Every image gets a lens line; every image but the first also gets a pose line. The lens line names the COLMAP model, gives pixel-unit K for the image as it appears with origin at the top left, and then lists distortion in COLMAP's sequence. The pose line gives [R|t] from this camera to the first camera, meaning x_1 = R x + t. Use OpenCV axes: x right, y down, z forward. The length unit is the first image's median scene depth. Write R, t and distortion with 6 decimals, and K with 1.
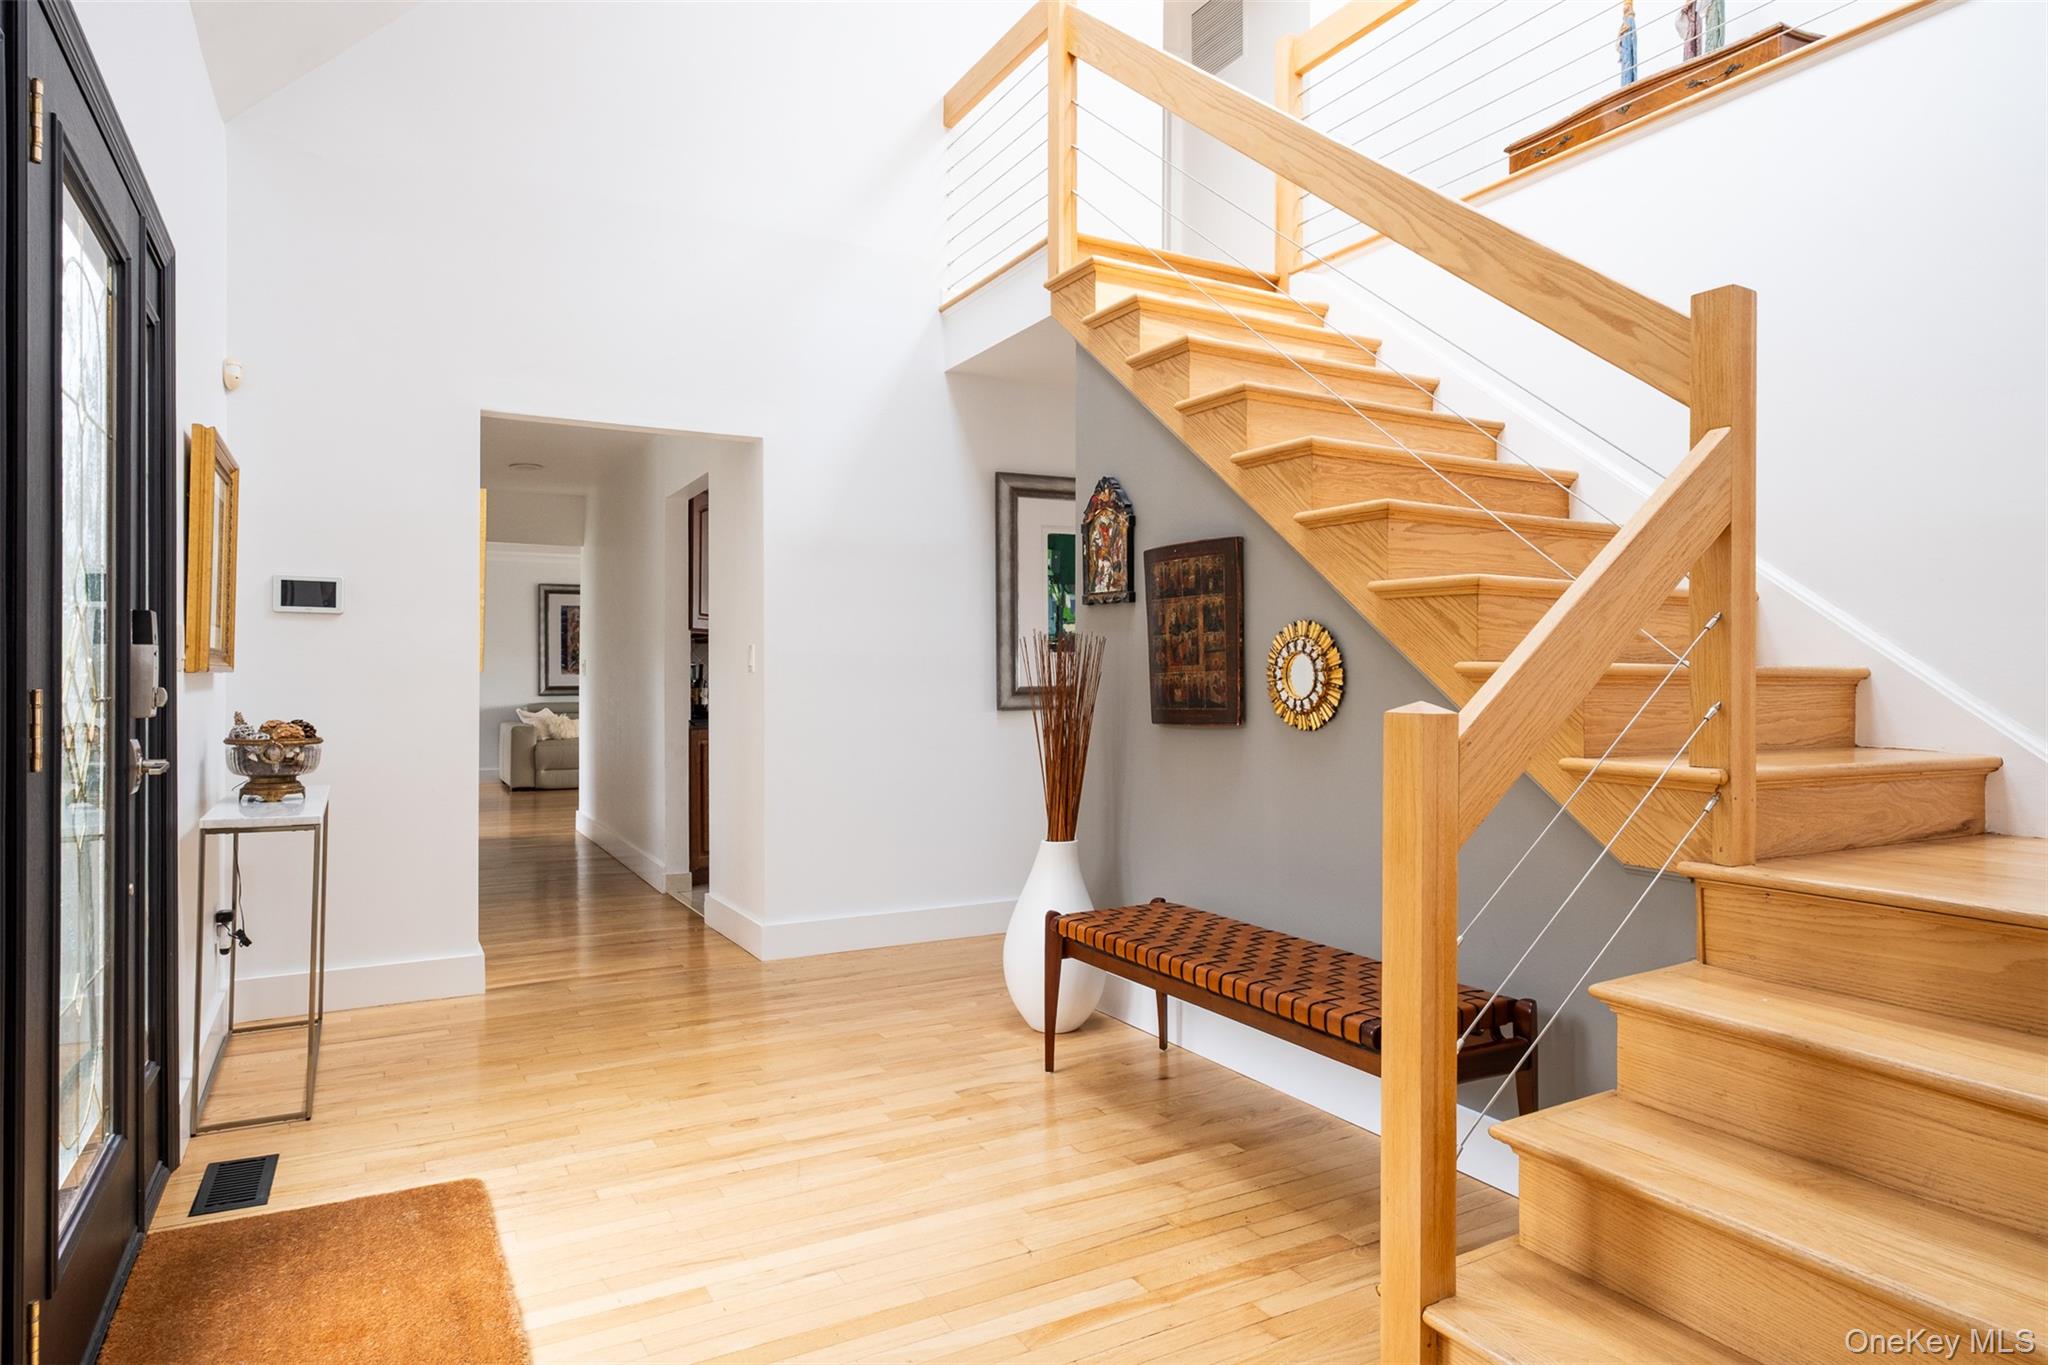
lens RADIAL K [[1181.1, 0, 1028.3], [0, 1181.1, 669.3], [0, 0, 1]] dist [0.000328, -0.000058]
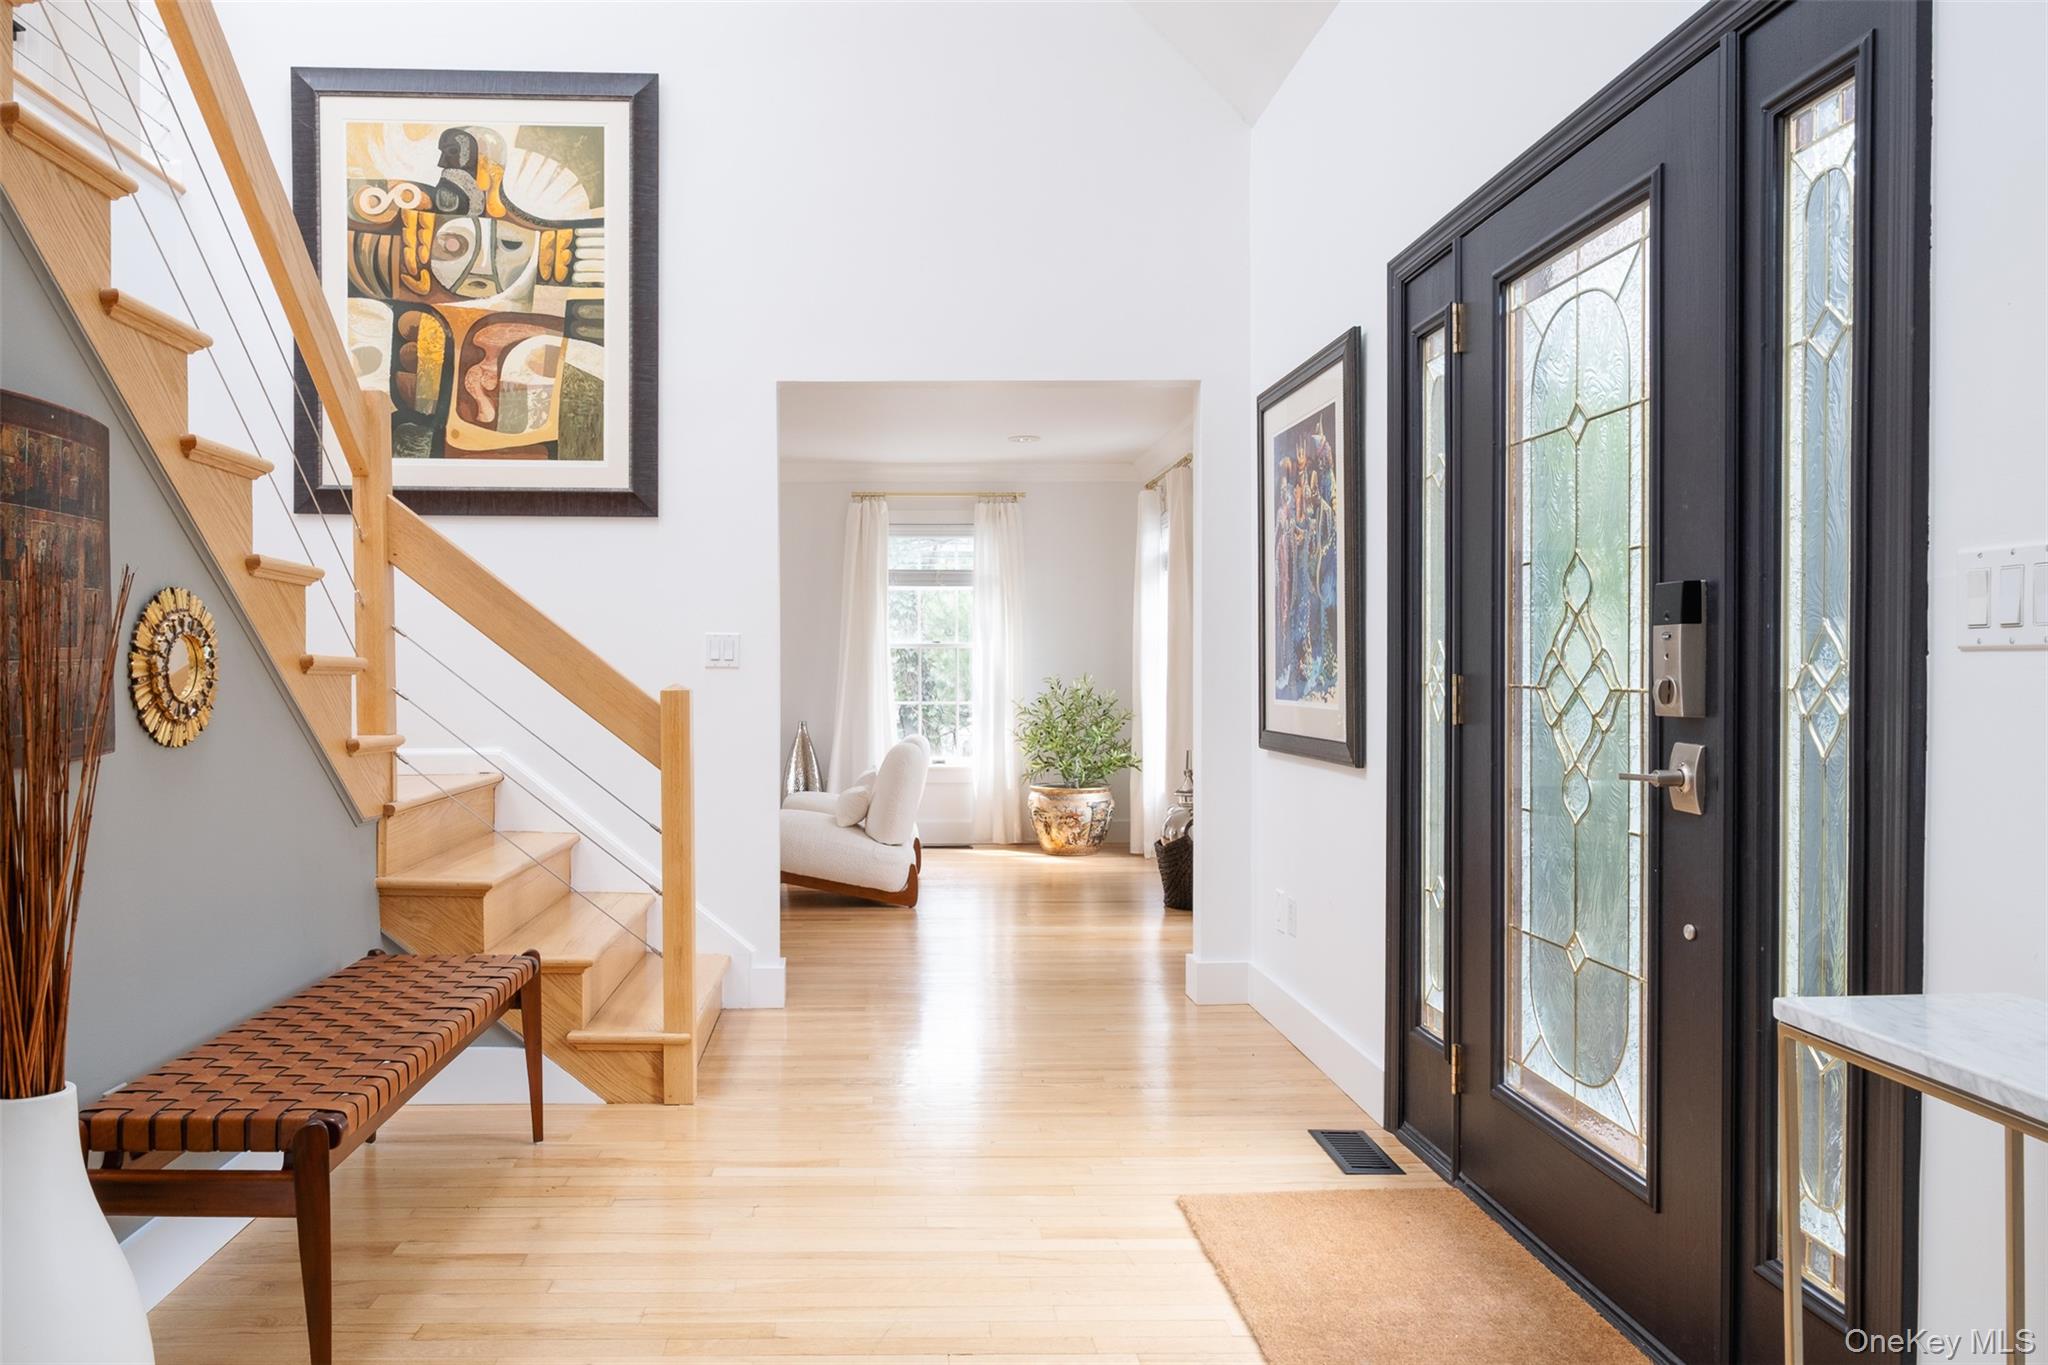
lens RADIAL K [[1444.7, 0, 1025.5], [0, 1444.7, 687.7], [0, 0, 1]] dist [-0.005609, -0.001826]
pose [[-0.915417, 0.000643, 0.402505, -0.711637], [0.004216, 0.999959, 0.007993, 0.015283], [-0.402484, 0.009014, -0.915383, 1.993796]]
